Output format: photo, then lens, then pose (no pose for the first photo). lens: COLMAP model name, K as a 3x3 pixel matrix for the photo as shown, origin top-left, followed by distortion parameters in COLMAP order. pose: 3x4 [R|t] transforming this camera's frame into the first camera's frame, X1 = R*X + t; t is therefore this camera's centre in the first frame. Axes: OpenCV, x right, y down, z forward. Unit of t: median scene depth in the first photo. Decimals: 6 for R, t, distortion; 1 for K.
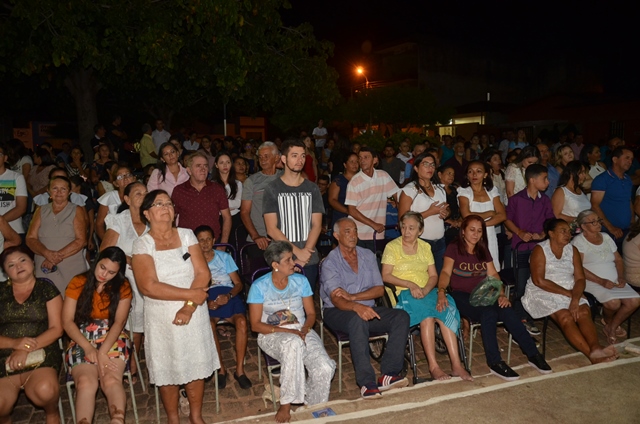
lens RADIAL K [[507.9, 0, 322.7], [0, 507.9, 219.4], [0, 0, 1]] dist [-0.148951, 0.127135]
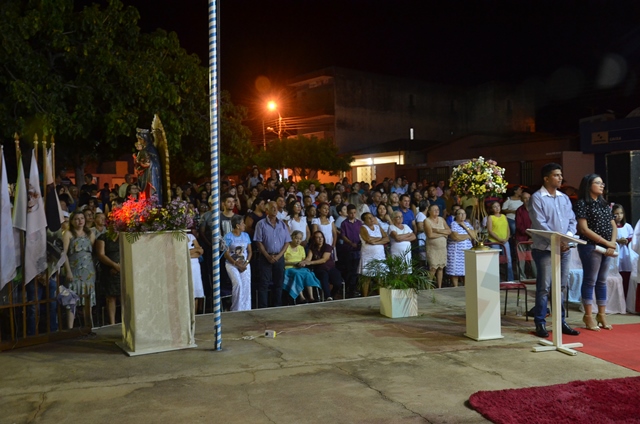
lens RADIAL K [[660.9, 0, 320.0], [0, 660.9, 212.0], [0, 0, 1]] dist [-0.001028, -0.002238]
pose [[0.990222, -0.010413, 0.139112, -0.009438], [0.024688, 0.994550, -0.101291, 0.022272], [-0.137299, 0.103735, 0.985083, -0.189927]]
